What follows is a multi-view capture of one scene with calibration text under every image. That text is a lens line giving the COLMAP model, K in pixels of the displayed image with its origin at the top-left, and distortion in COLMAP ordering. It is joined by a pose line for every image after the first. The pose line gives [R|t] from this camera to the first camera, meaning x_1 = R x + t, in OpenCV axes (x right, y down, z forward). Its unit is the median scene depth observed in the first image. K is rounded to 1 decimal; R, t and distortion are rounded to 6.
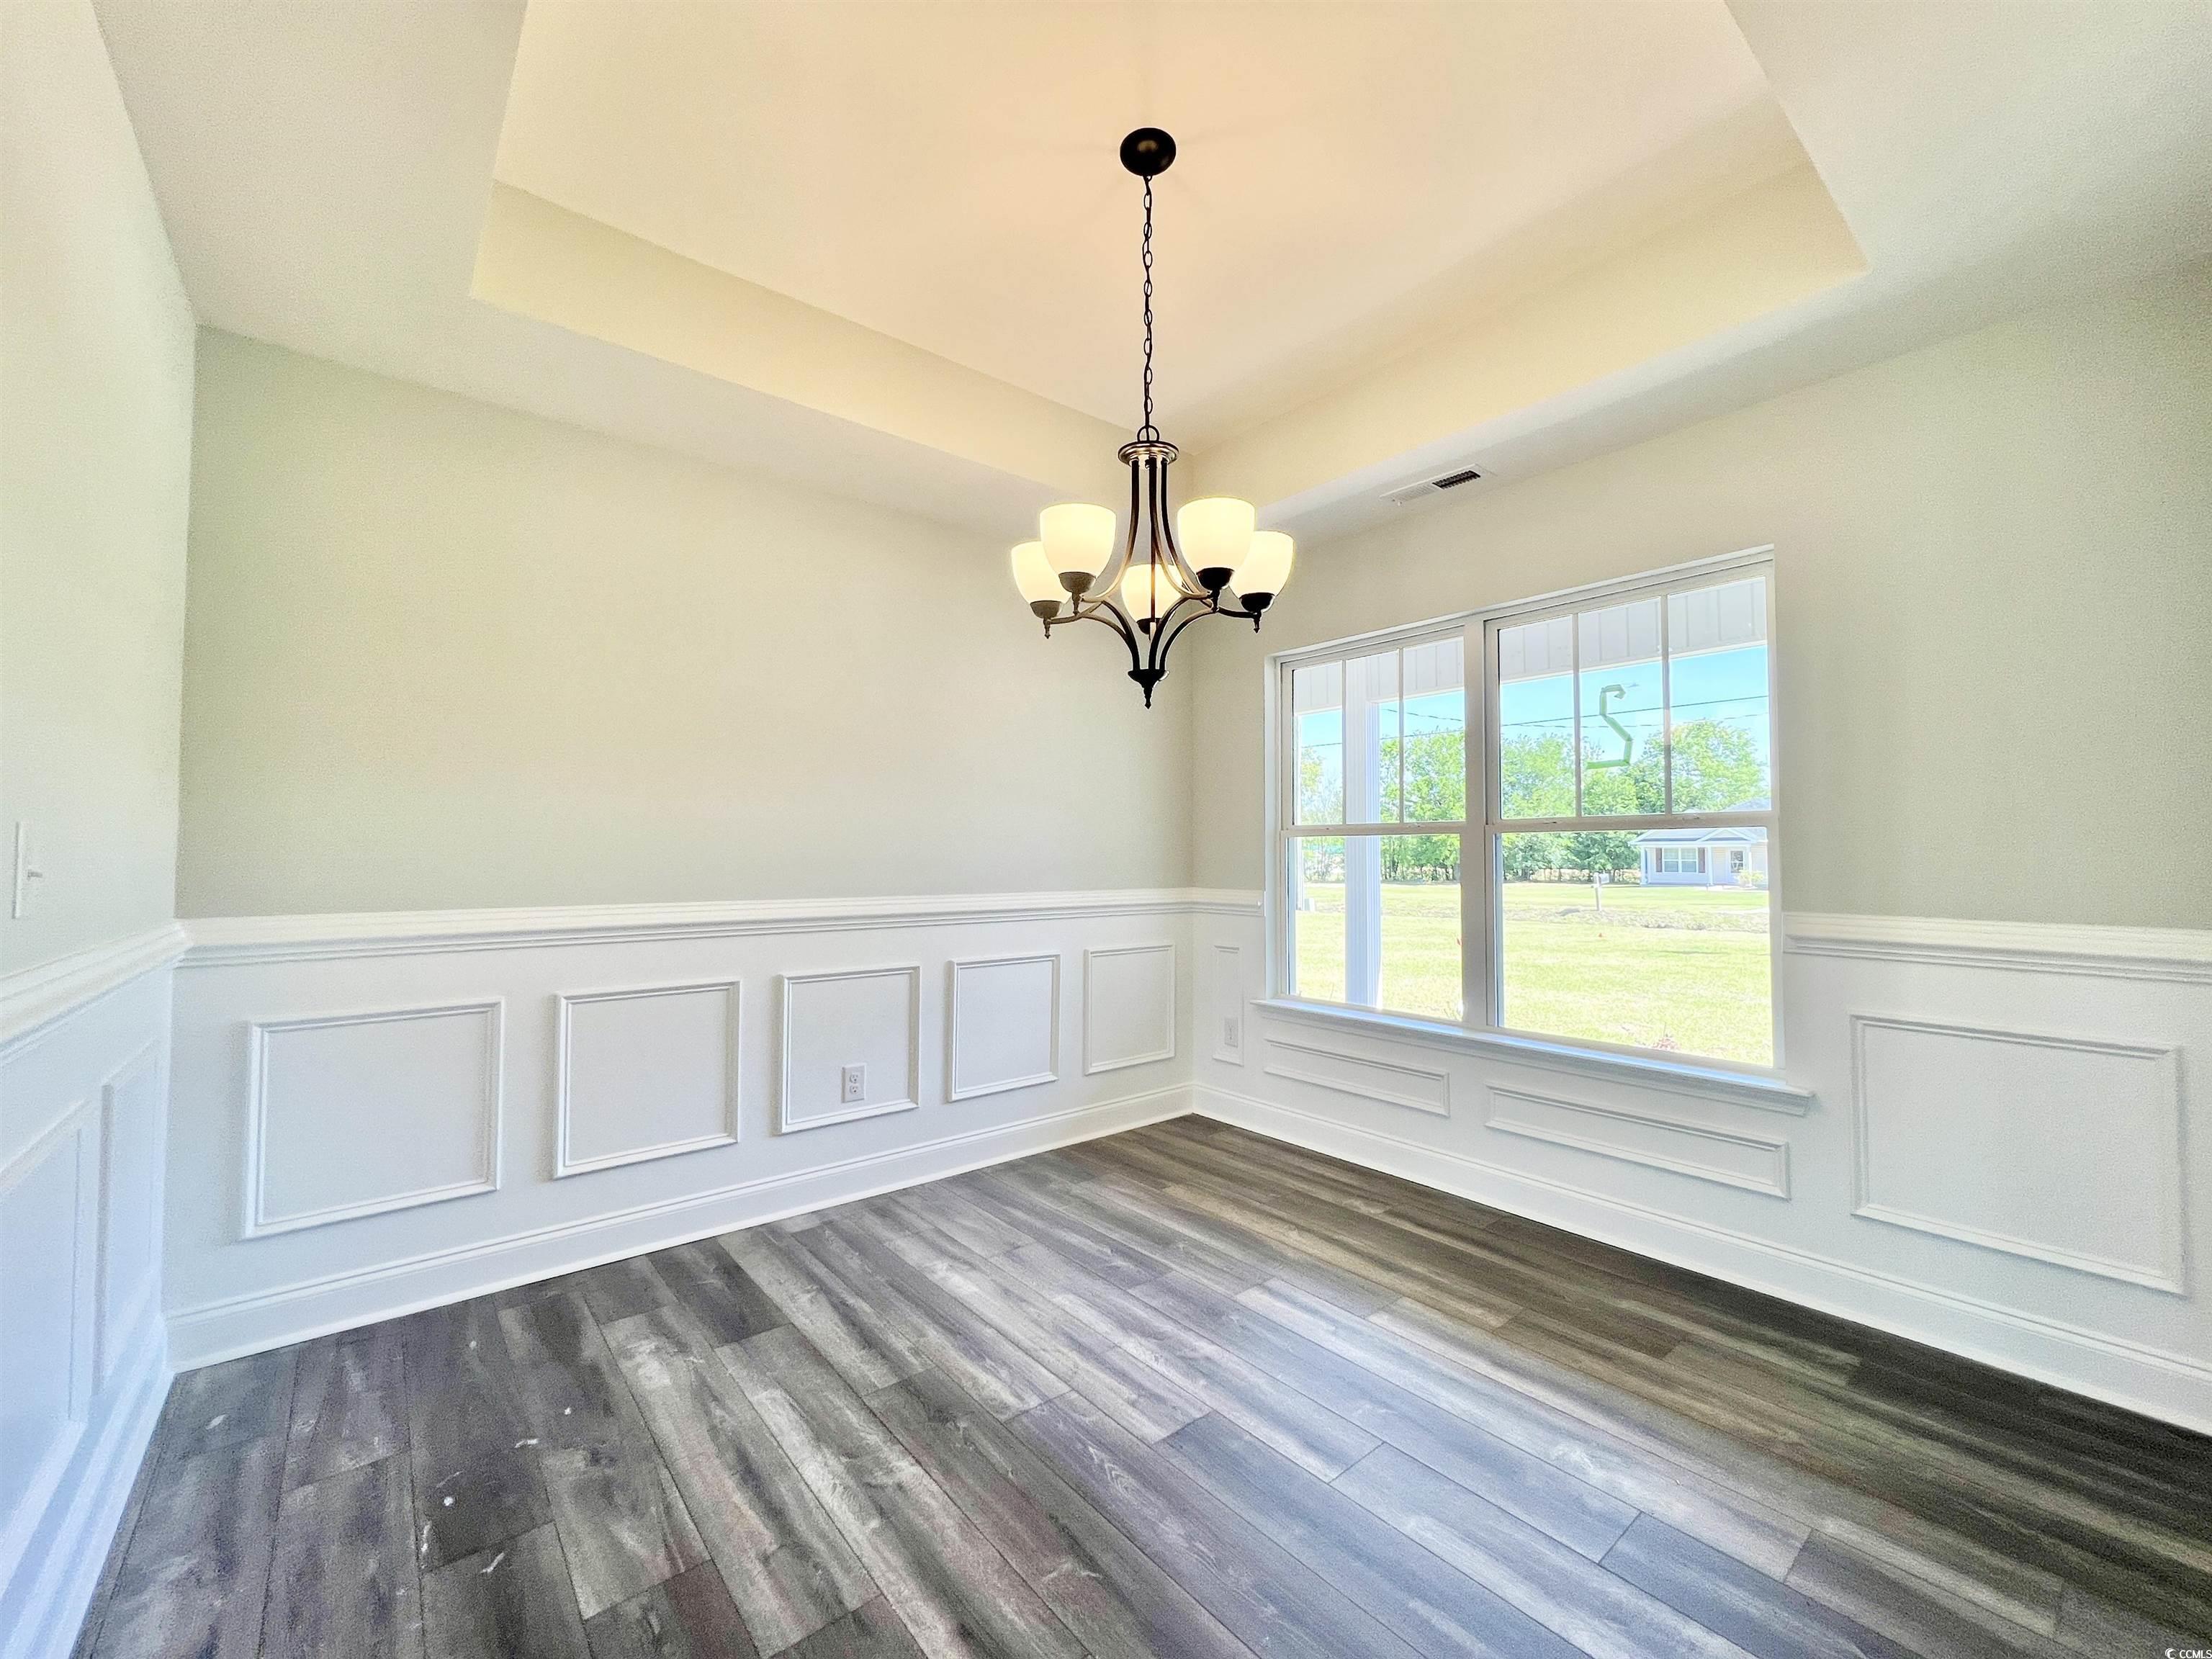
lens RADIAL K [[886.8, 0, 1098.8], [0, 886.8, 824.0], [0, 0, 1]] dist [0.001983, 0.000689]
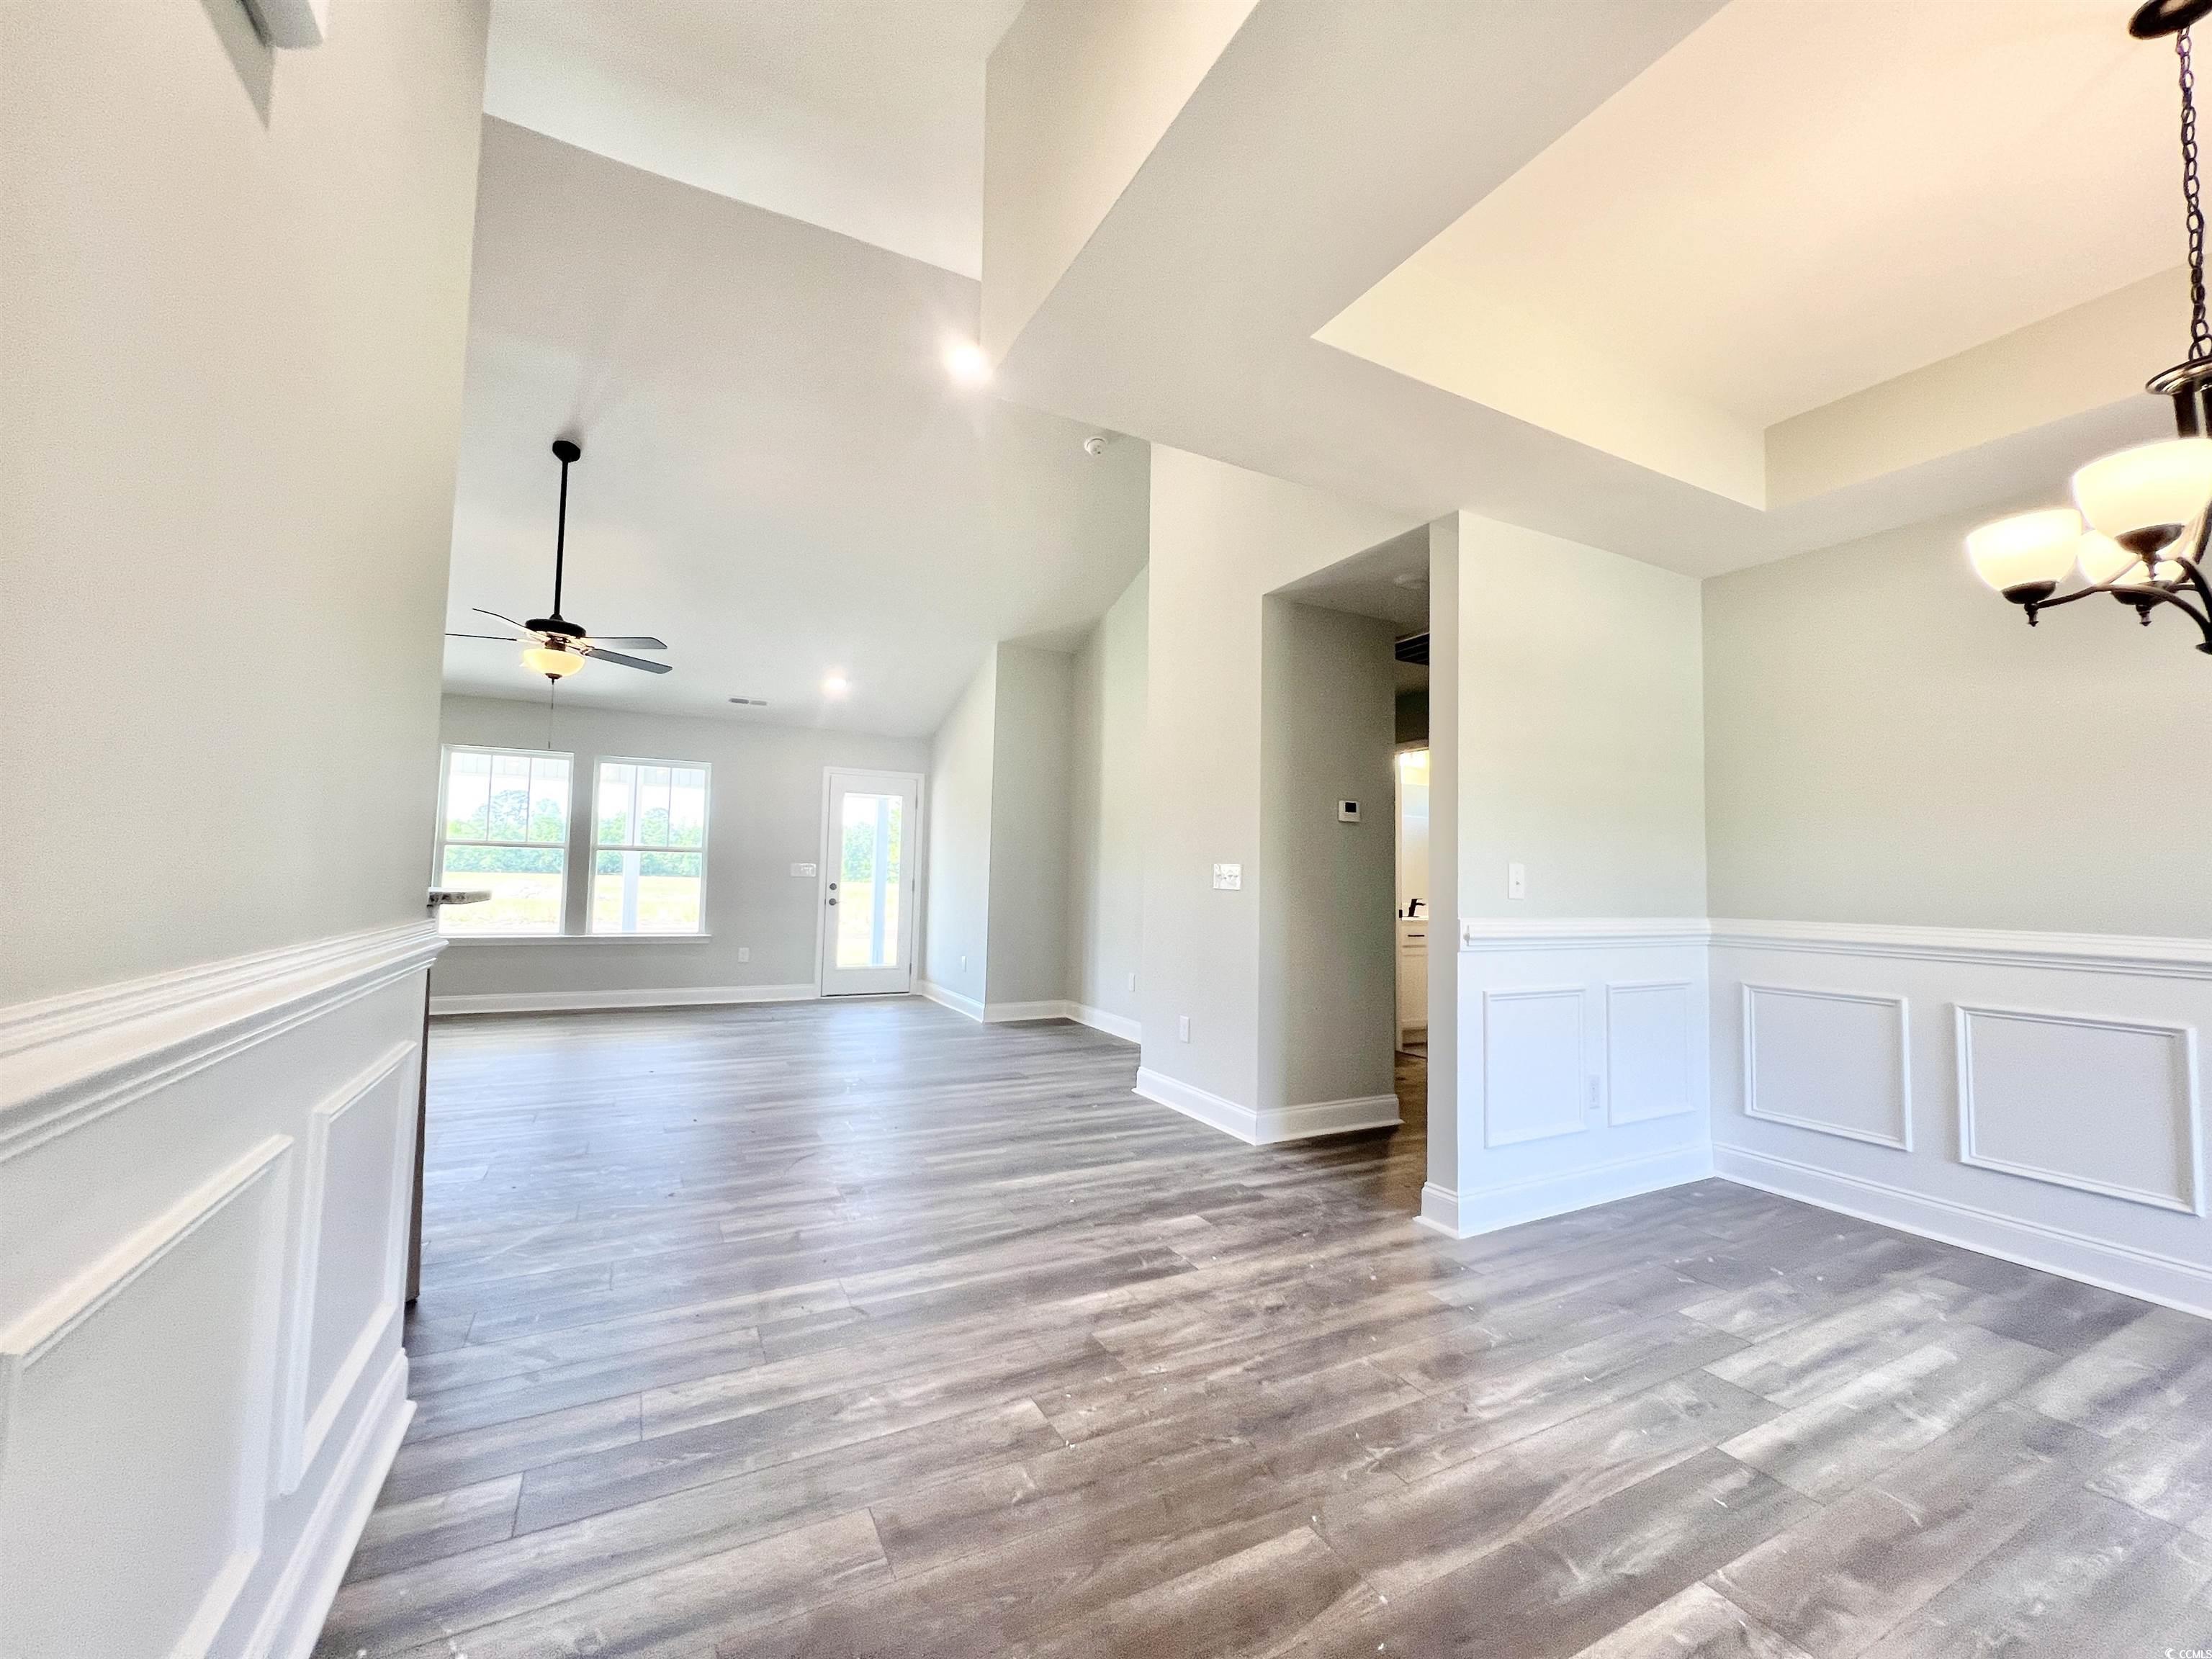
lens RADIAL K [[886.8, 0, 1097.2], [0, 886.8, 824.3], [0, 0, 1]] dist [0.001983, 0.000689]
pose [[-0.201782, -0.064422, -0.977310, 0.777611], [0.012324, 0.997588, -0.068303, 0.023041], [0.979353, -0.025827, -0.200501, 0.140279]]
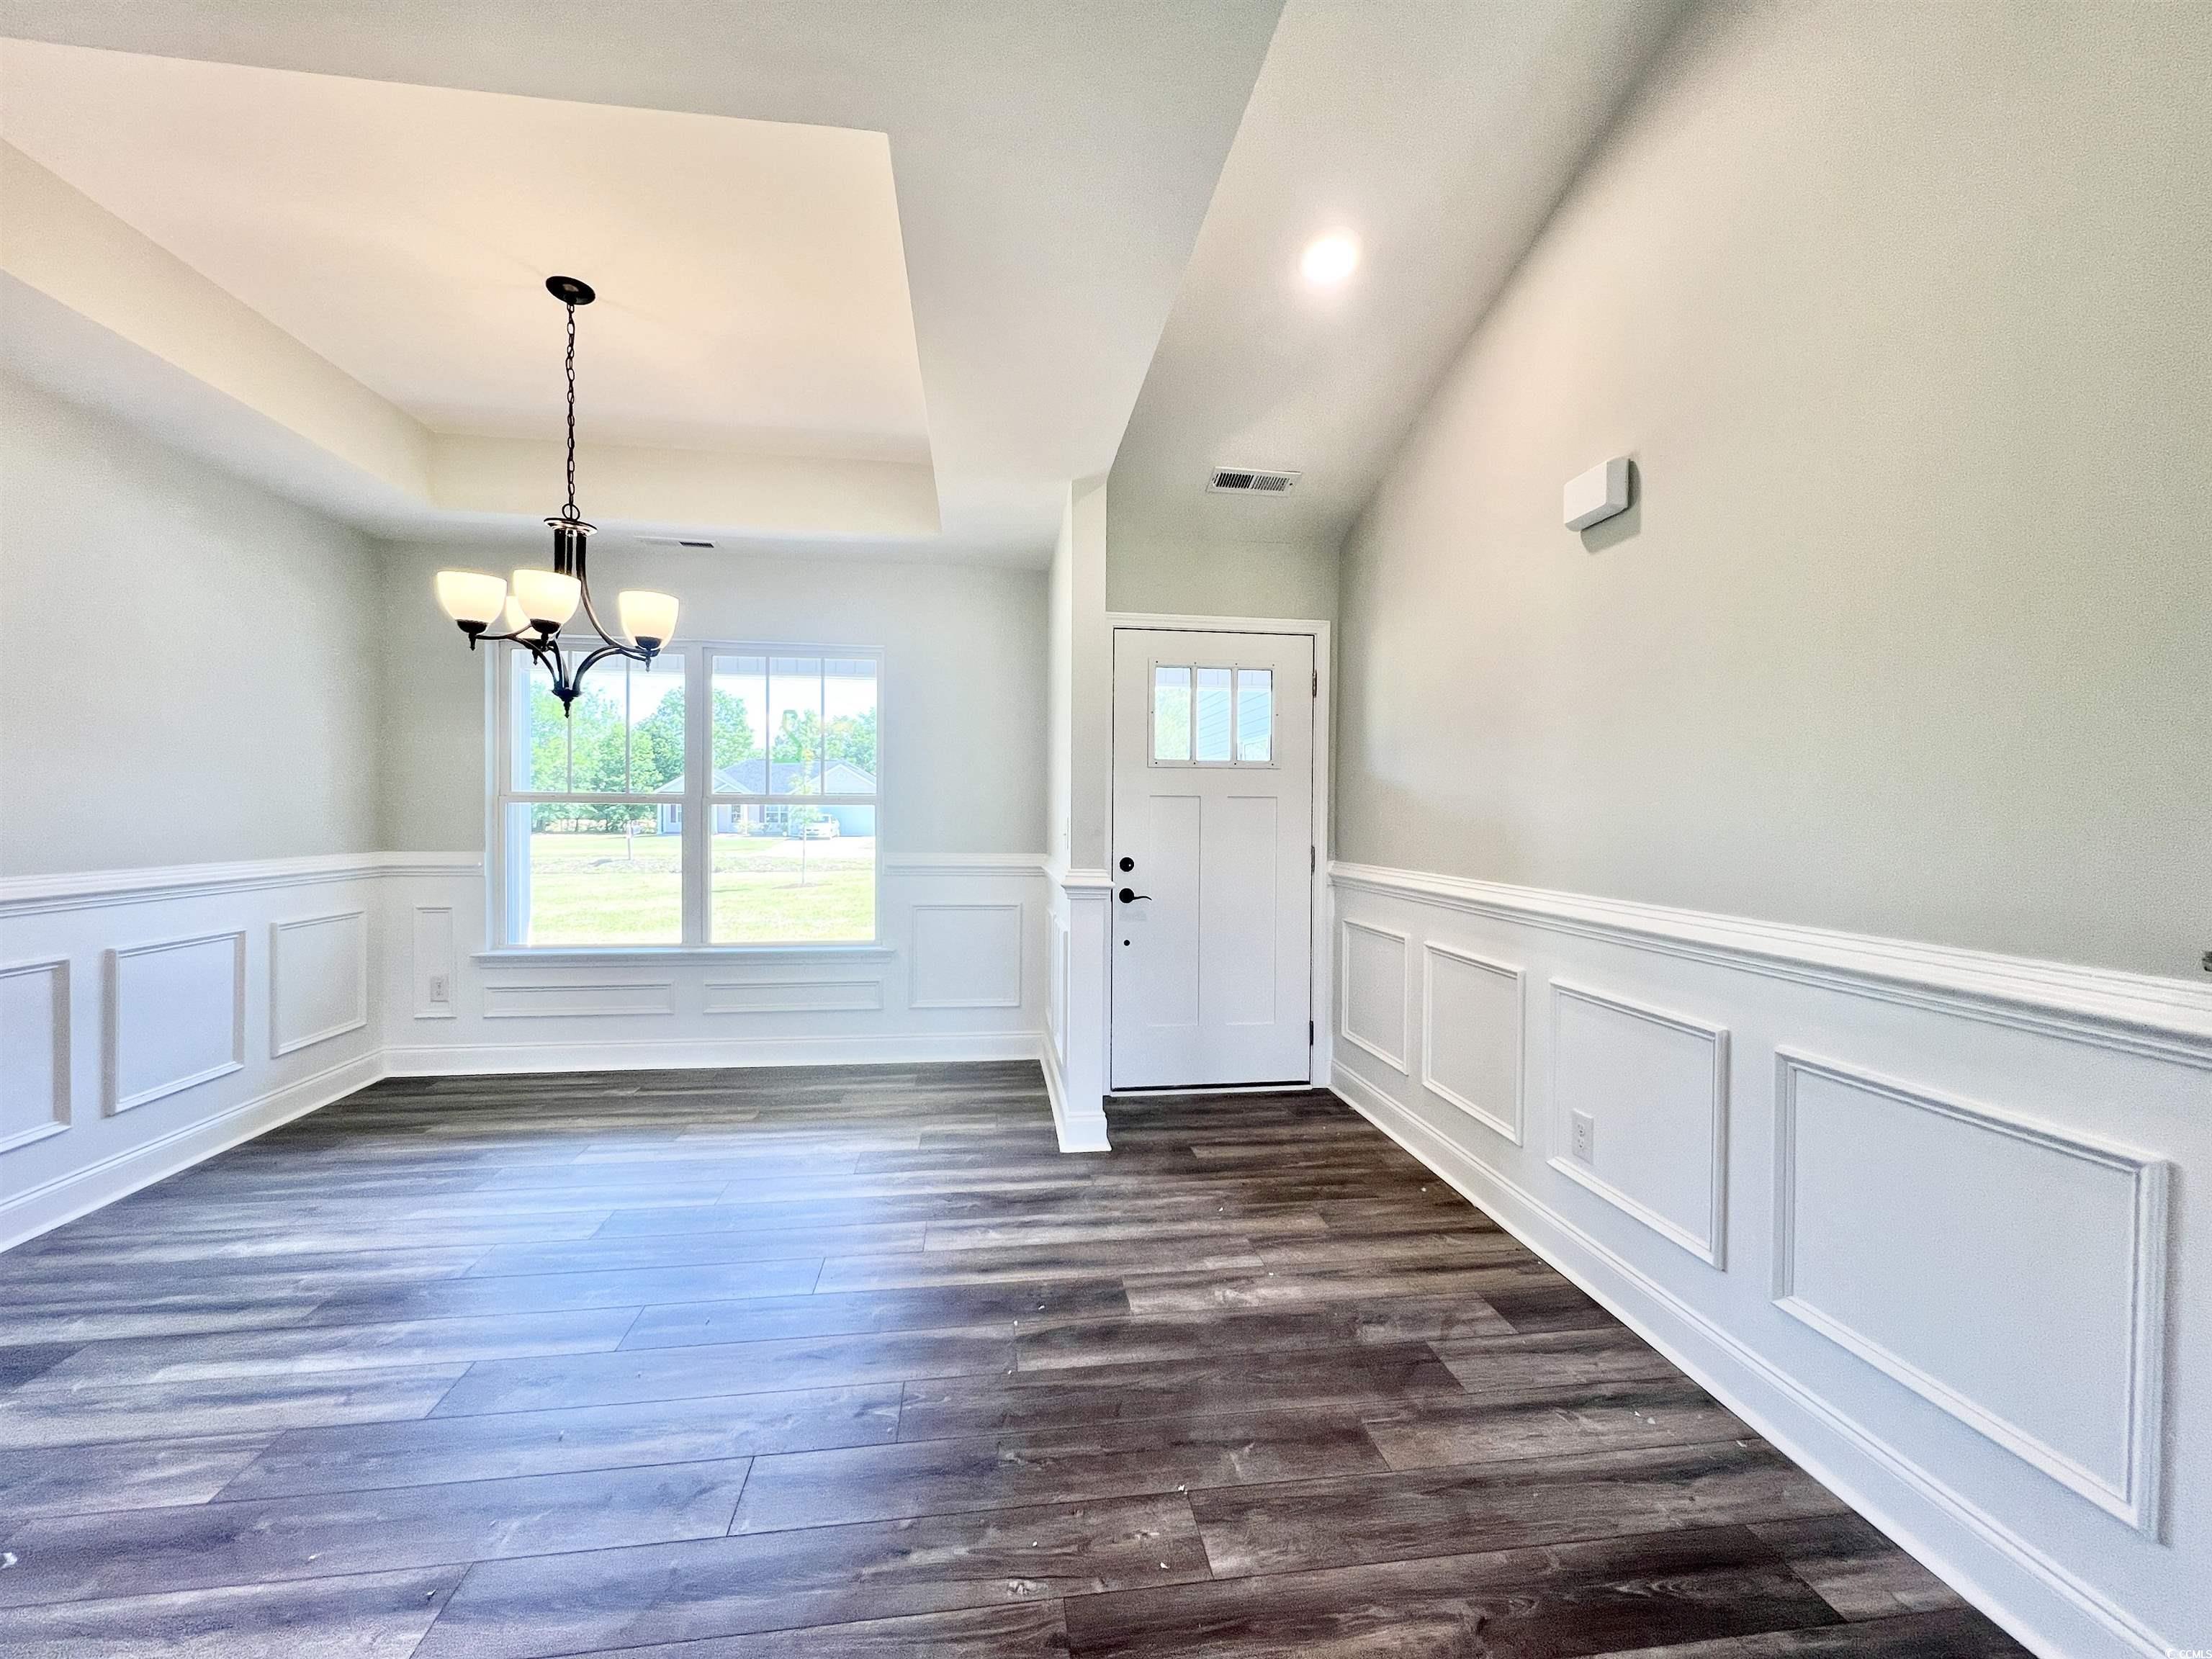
lens RADIAL K [[886.8, 0, 1085.2], [0, 886.8, 823.1], [0, 0, 1]] dist [0.001983, 0.000689]
pose [[0.534189, -0.009337, 0.845314, -0.511134], [-0.037318, 0.998704, 0.034614, -0.037630], [-0.844541, -0.050036, 0.533148, -0.292250]]
